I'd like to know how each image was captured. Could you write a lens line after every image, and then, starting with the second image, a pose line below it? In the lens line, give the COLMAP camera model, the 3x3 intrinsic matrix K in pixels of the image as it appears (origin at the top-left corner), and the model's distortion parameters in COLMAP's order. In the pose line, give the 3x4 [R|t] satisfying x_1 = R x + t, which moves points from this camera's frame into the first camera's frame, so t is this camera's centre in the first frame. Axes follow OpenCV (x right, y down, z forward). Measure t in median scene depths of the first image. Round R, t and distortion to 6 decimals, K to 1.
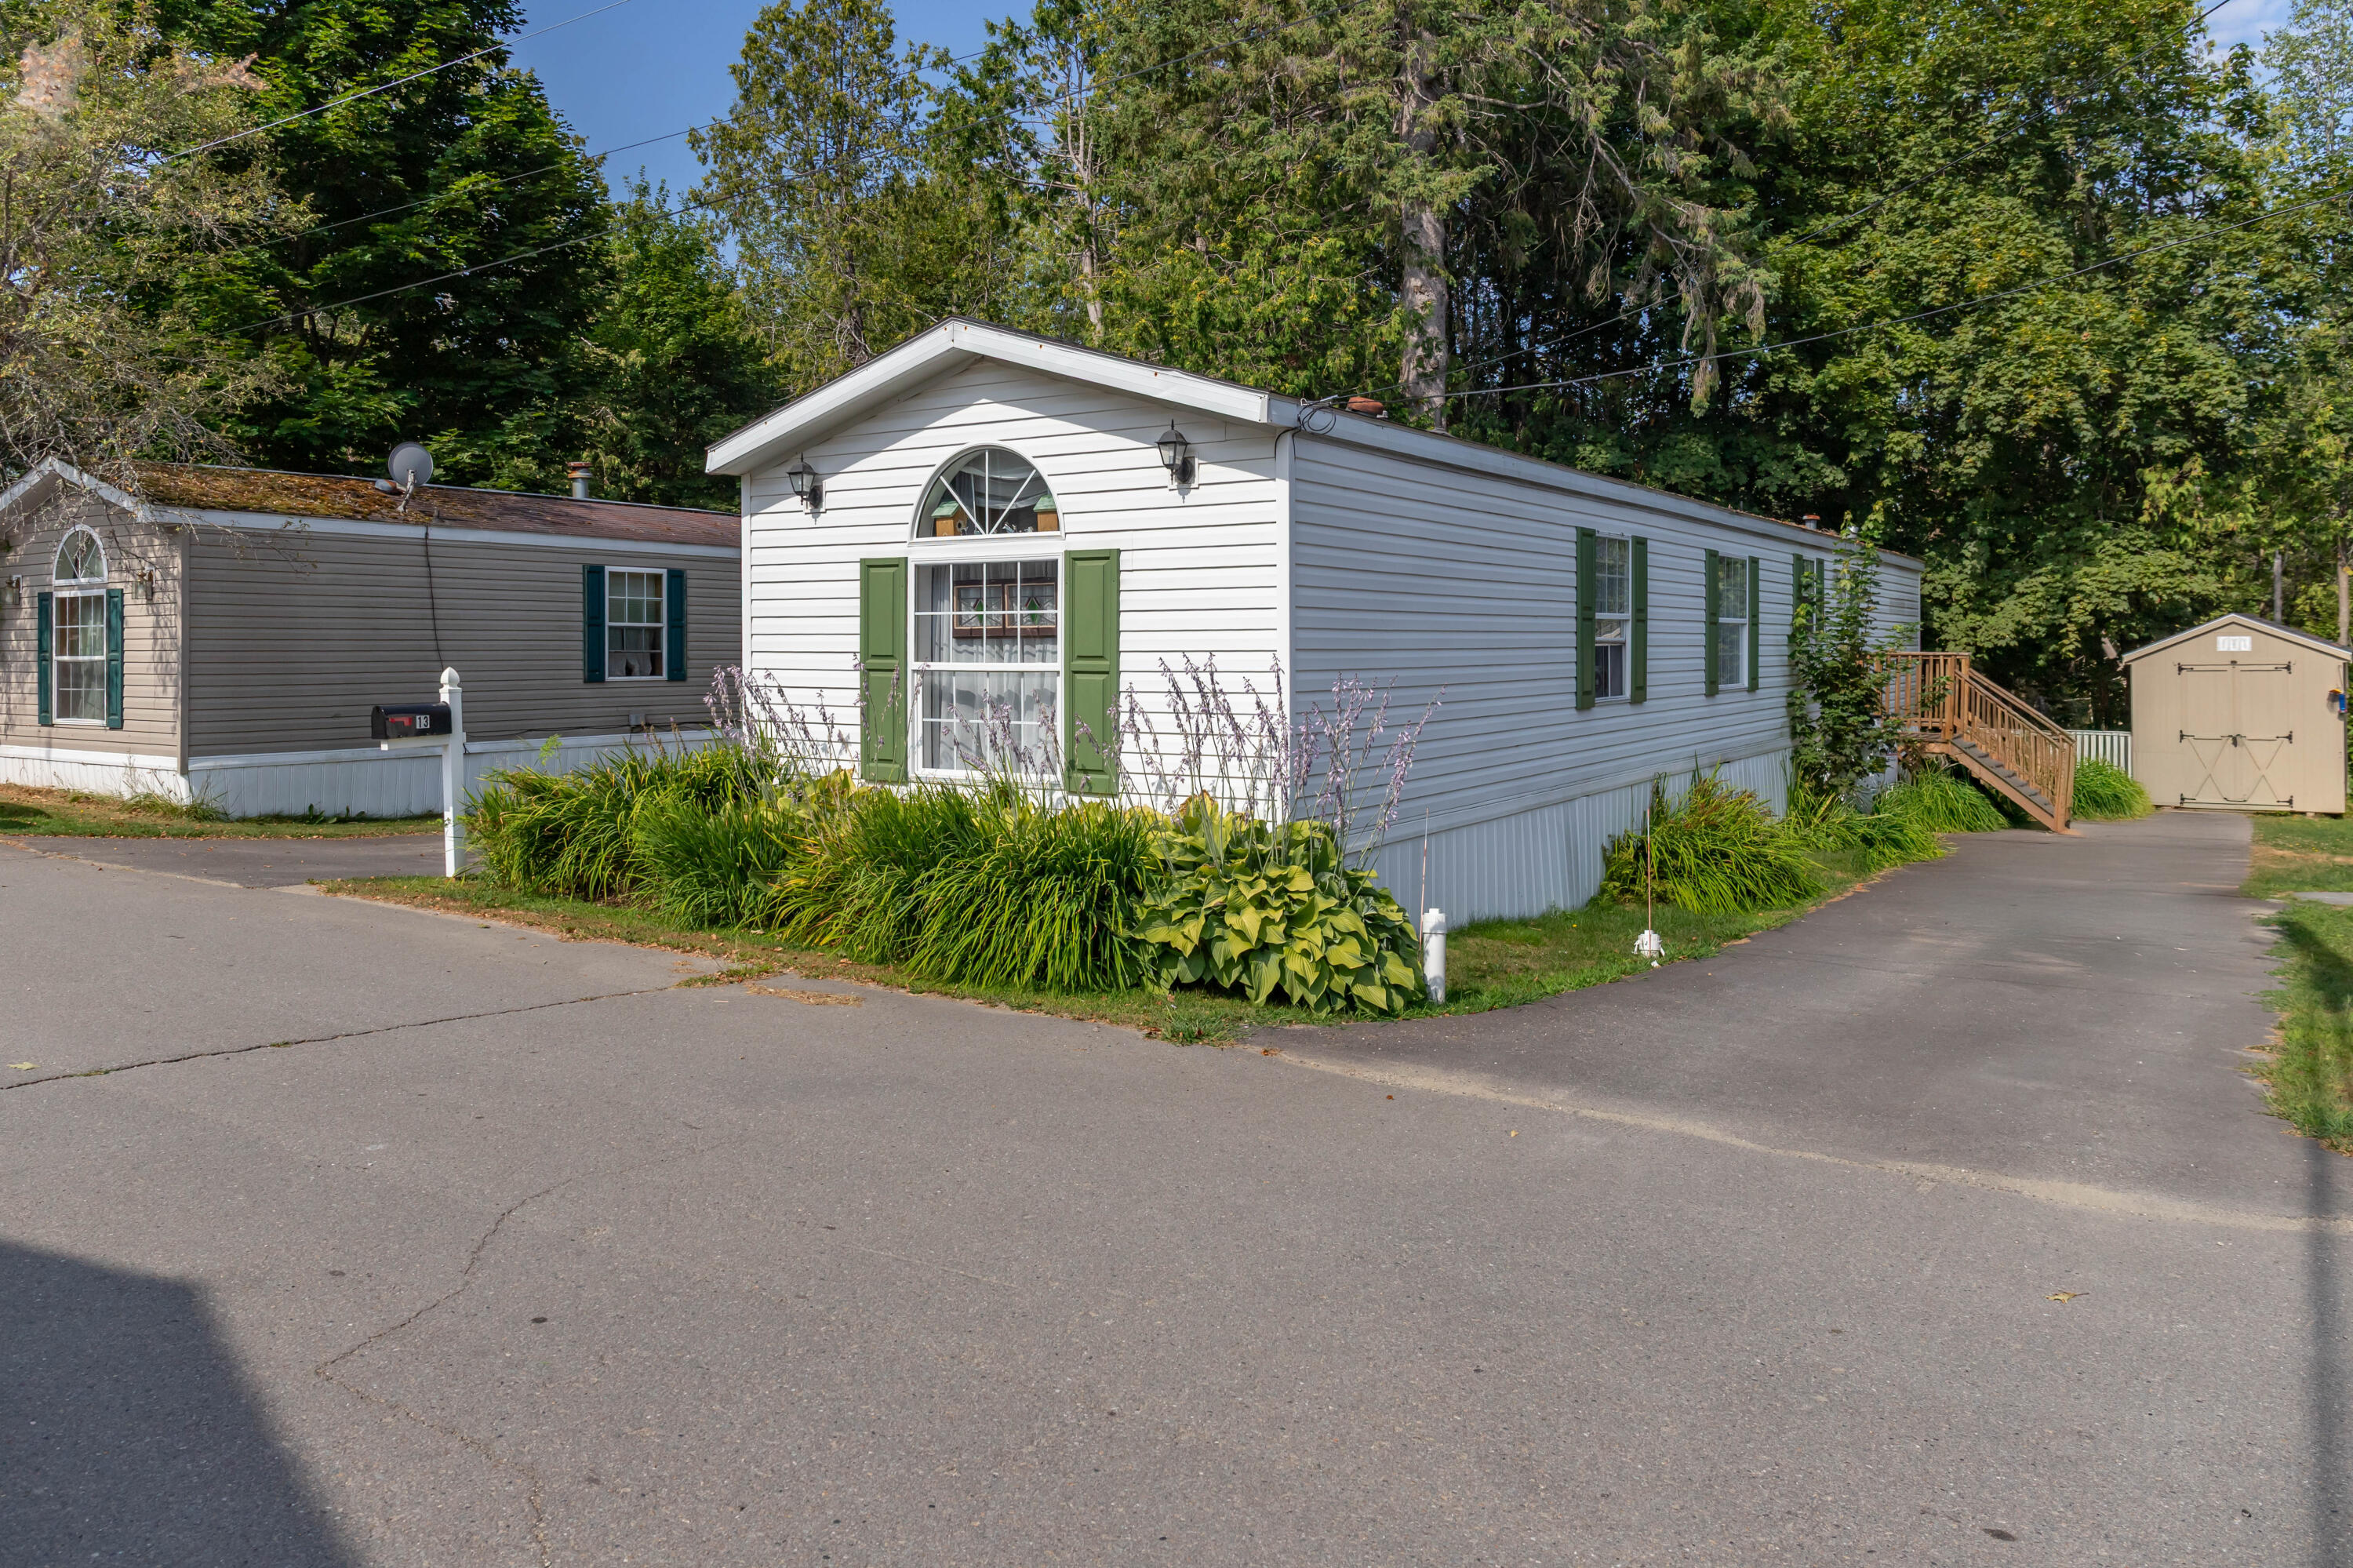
lens RADIAL K [[1665.9, 0, 1173.9], [0, 1665.9, 735.6], [0, 0, 1]] dist [-0.021912, -0.000777]
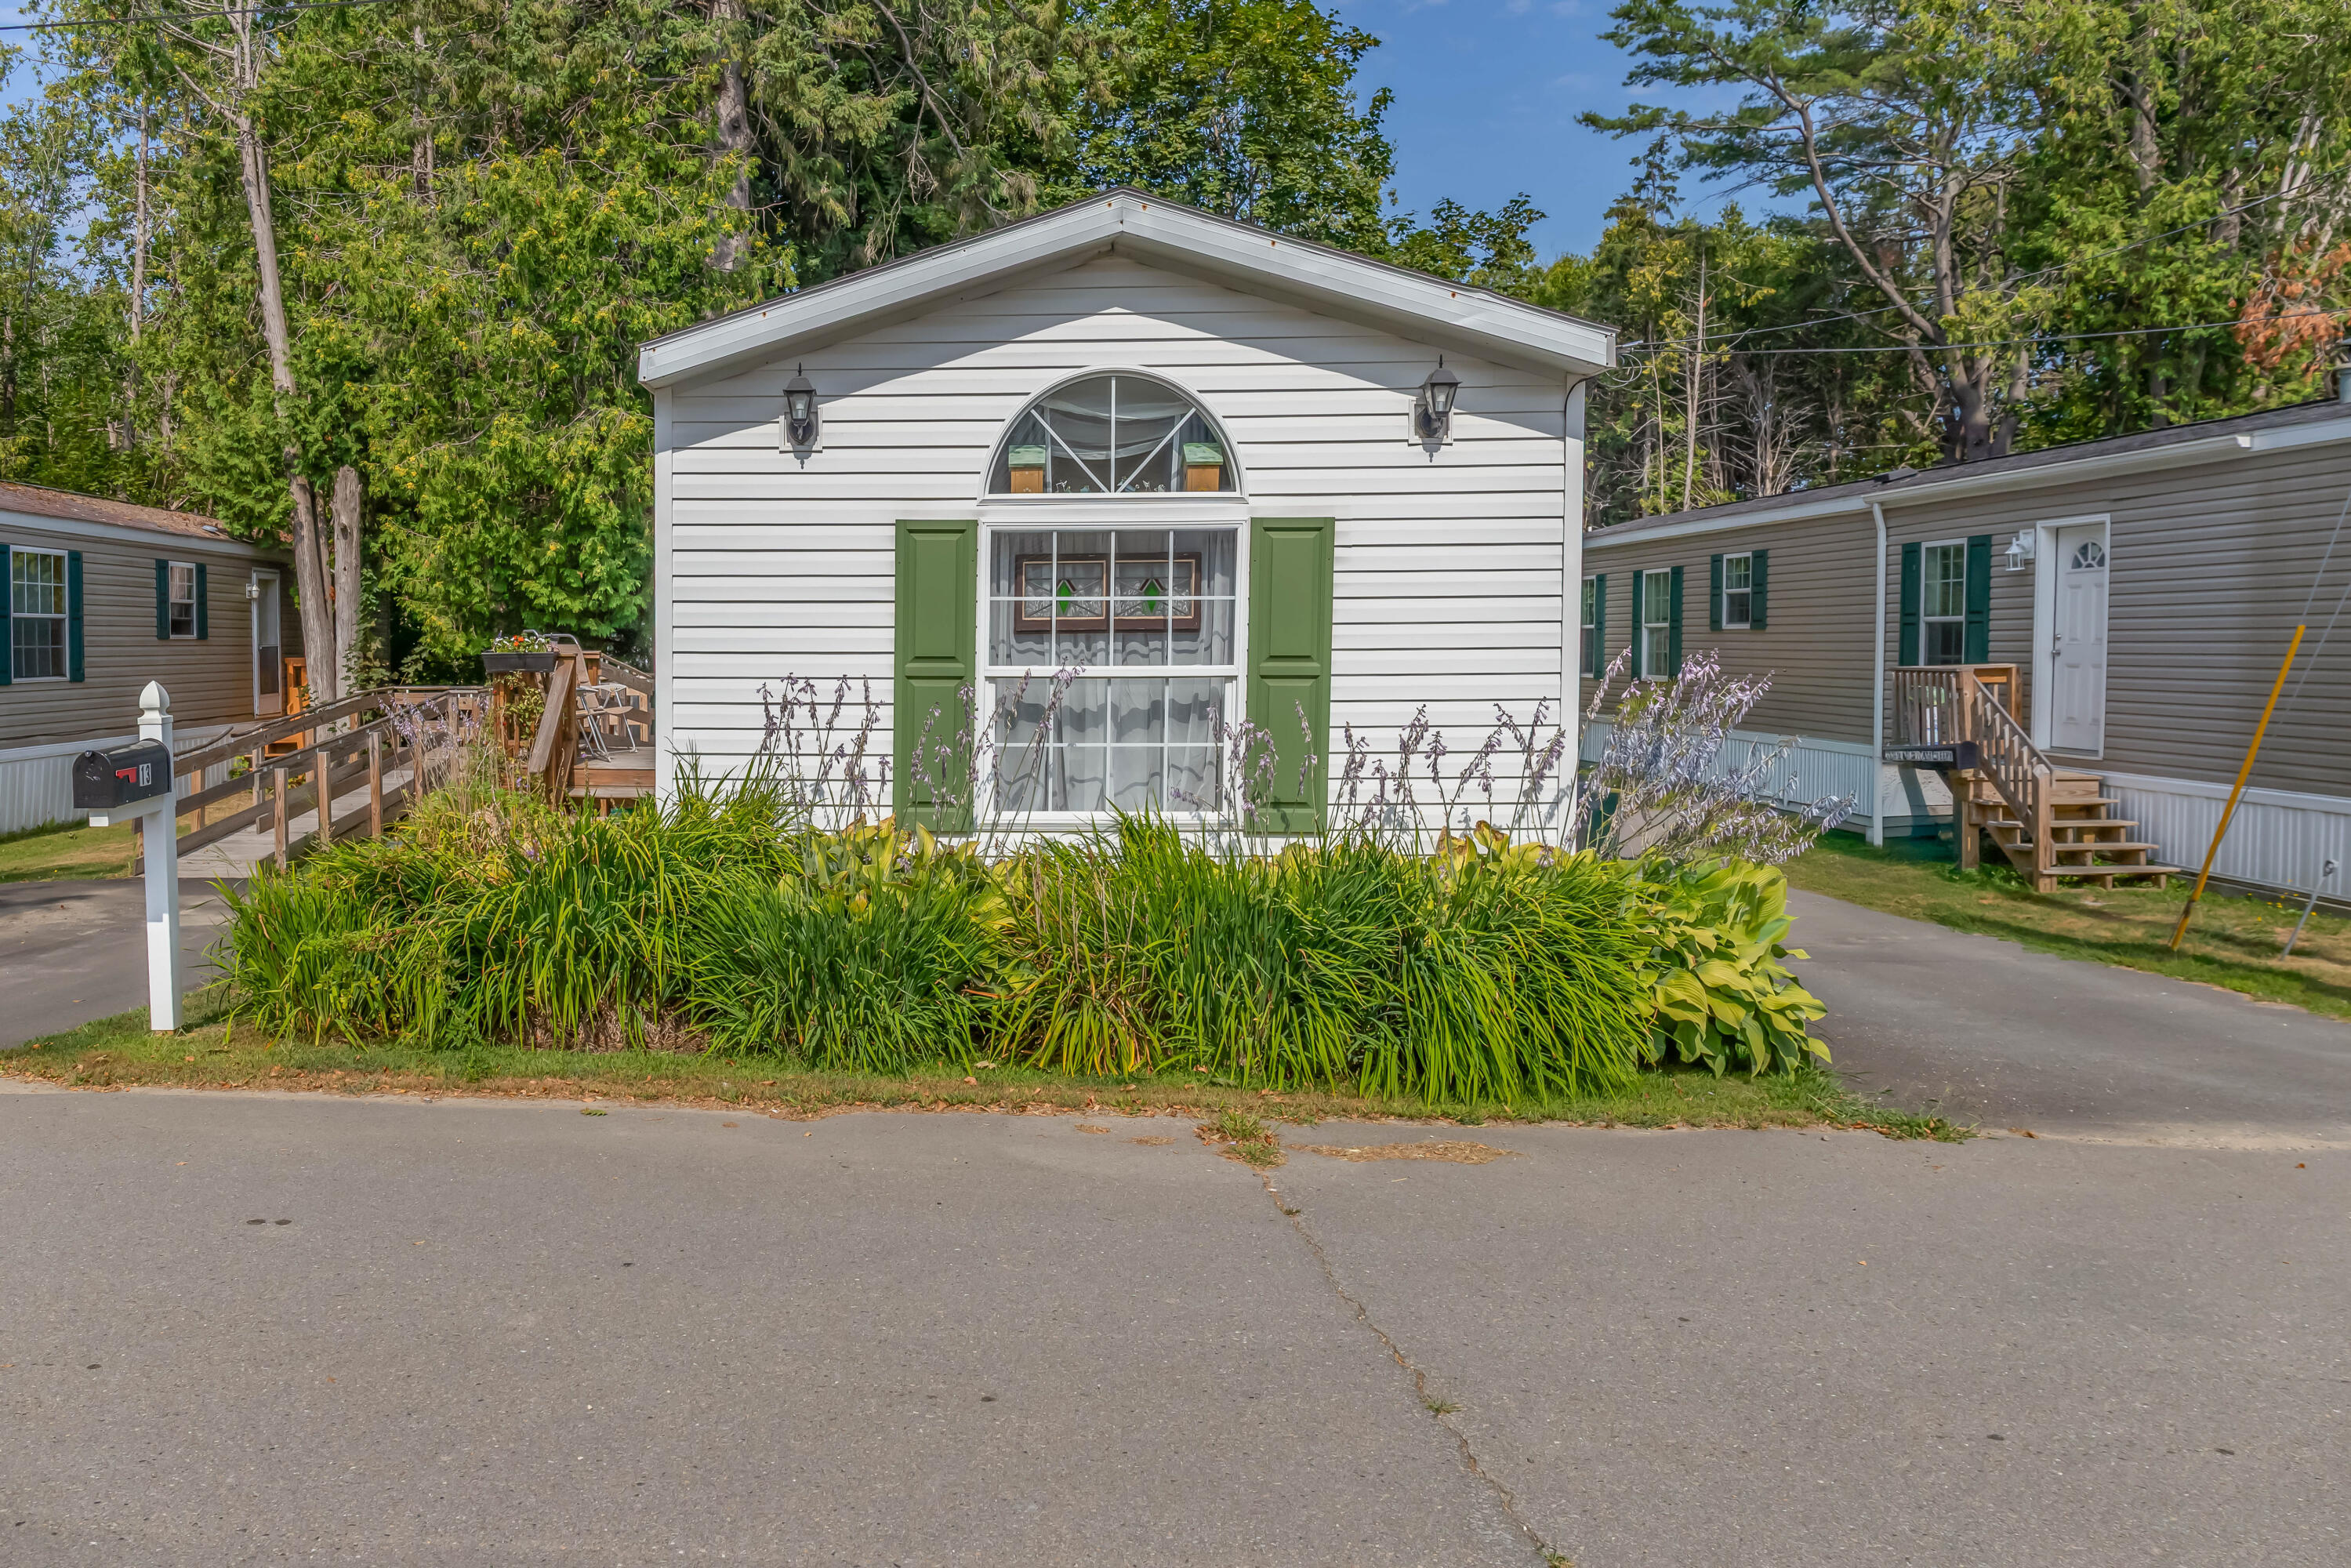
lens RADIAL K [[1724.2, 0, 1175.5], [0, 1724.2, 784.0], [0, 0, 1]] dist [-0.028548, -0.001456]
pose [[0.869183, -0.042358, 0.492674, -0.471244], [0.029021, 0.998977, 0.034689, -0.016873], [-0.493639, -0.015853, 0.869522, 0.317048]]
